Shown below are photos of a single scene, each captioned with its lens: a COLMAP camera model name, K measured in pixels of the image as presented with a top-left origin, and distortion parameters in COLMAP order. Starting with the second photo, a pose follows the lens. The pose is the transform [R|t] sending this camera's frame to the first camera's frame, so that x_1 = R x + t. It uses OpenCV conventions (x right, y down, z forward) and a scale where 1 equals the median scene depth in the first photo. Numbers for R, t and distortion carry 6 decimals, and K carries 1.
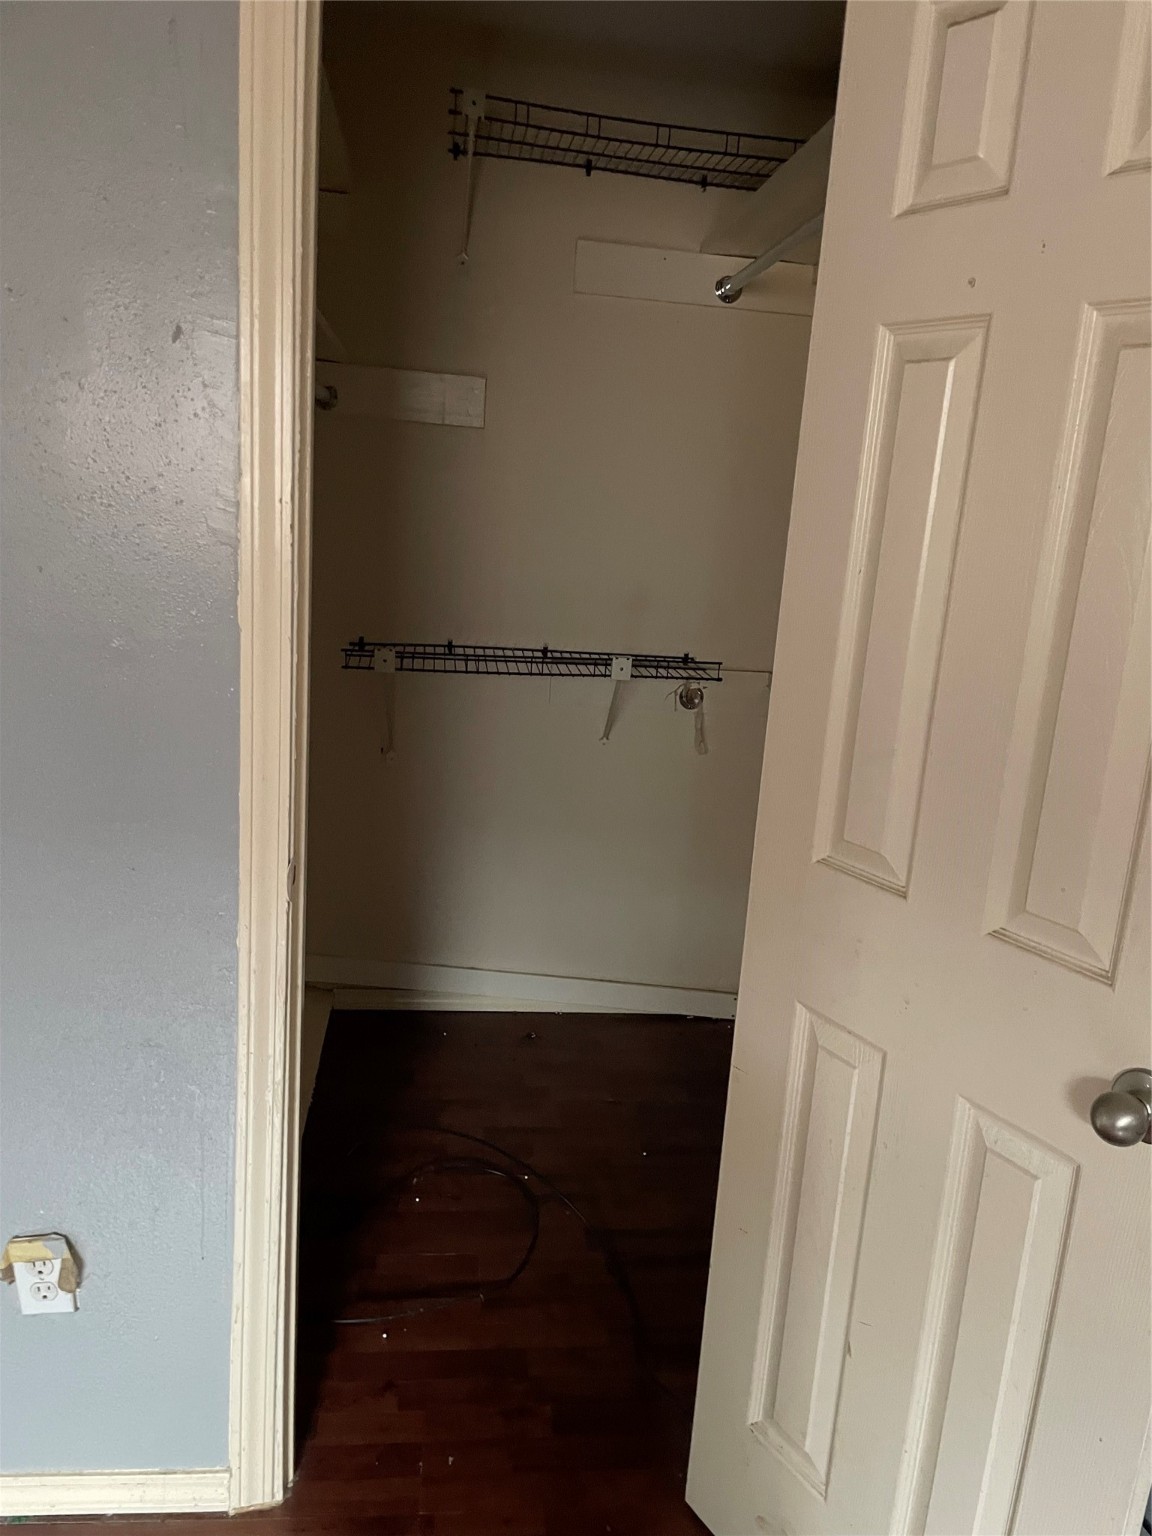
lens RADIAL K [[1188.9, 0, 576.0], [0, 1188.9, 768.0], [0, 0, 1]] dist [0.108434, -0.127913]
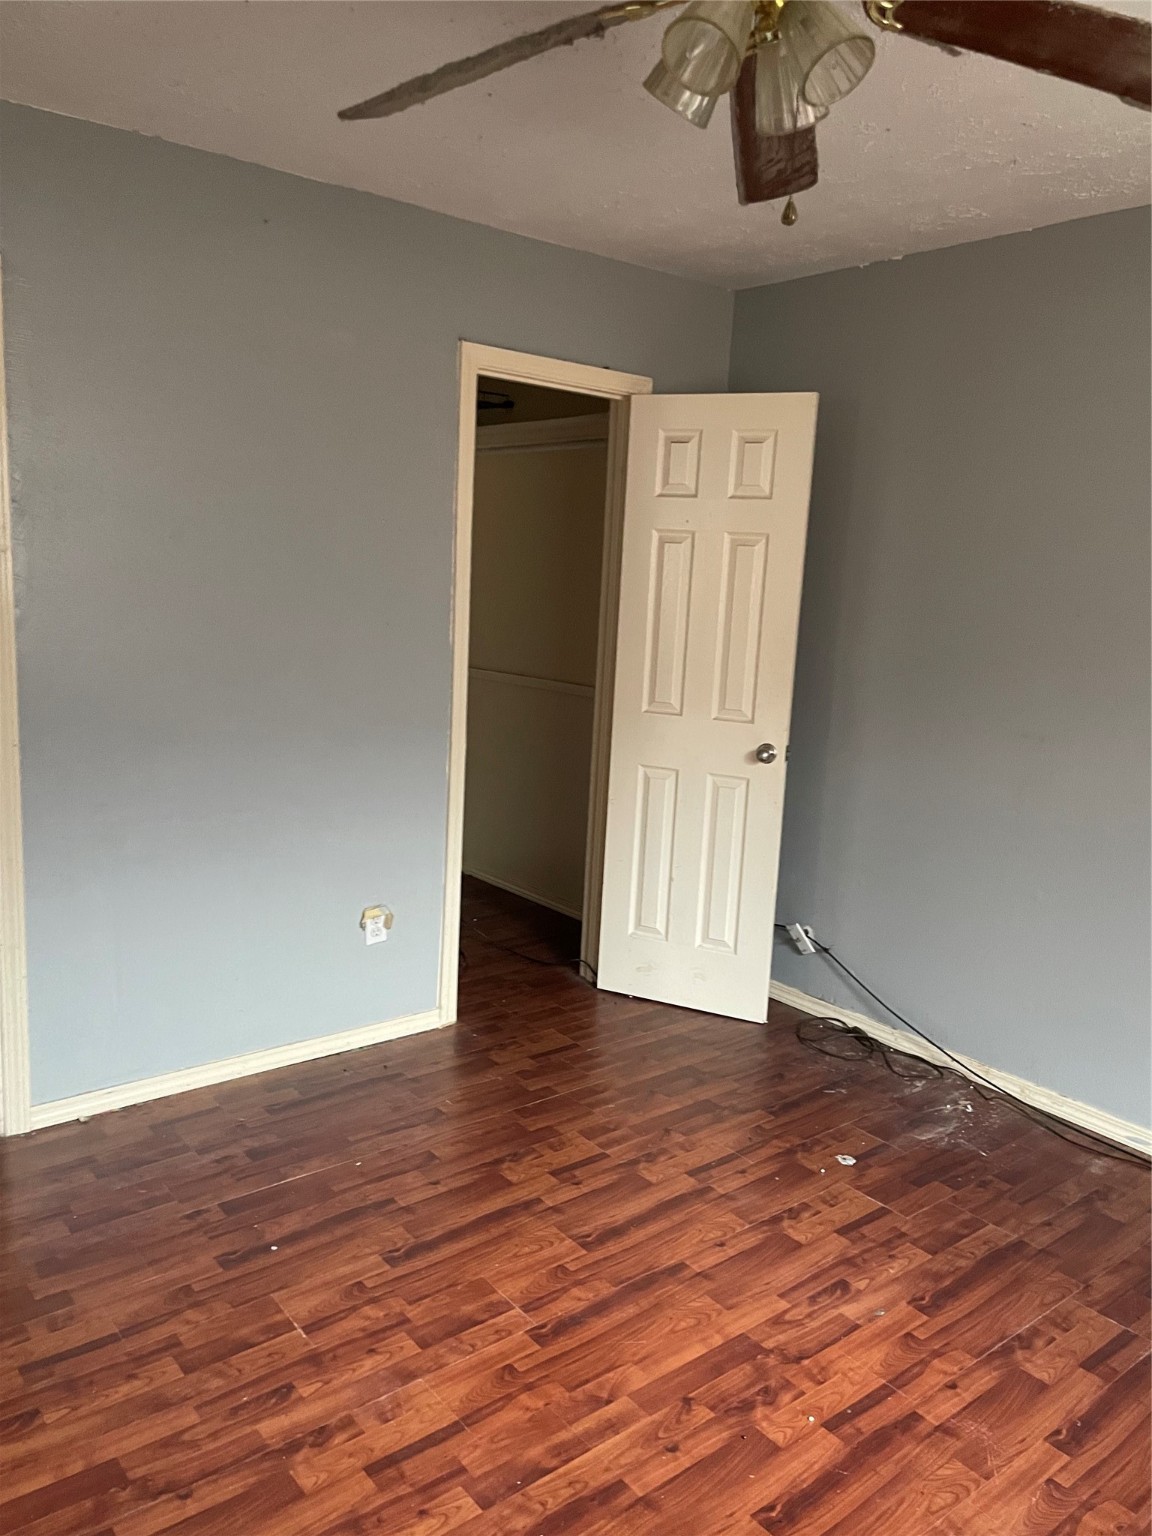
lens RADIAL K [[1188.9, 0, 576.0], [0, 1188.9, 768.0], [0, 0, 1]] dist [0.108434, -0.127913]
pose [[0.852104, -0.120012, 0.509427, -1.537714], [0.133785, 0.990963, 0.009676, 0.178483], [-0.505985, 0.059908, 0.860460, -1.482572]]
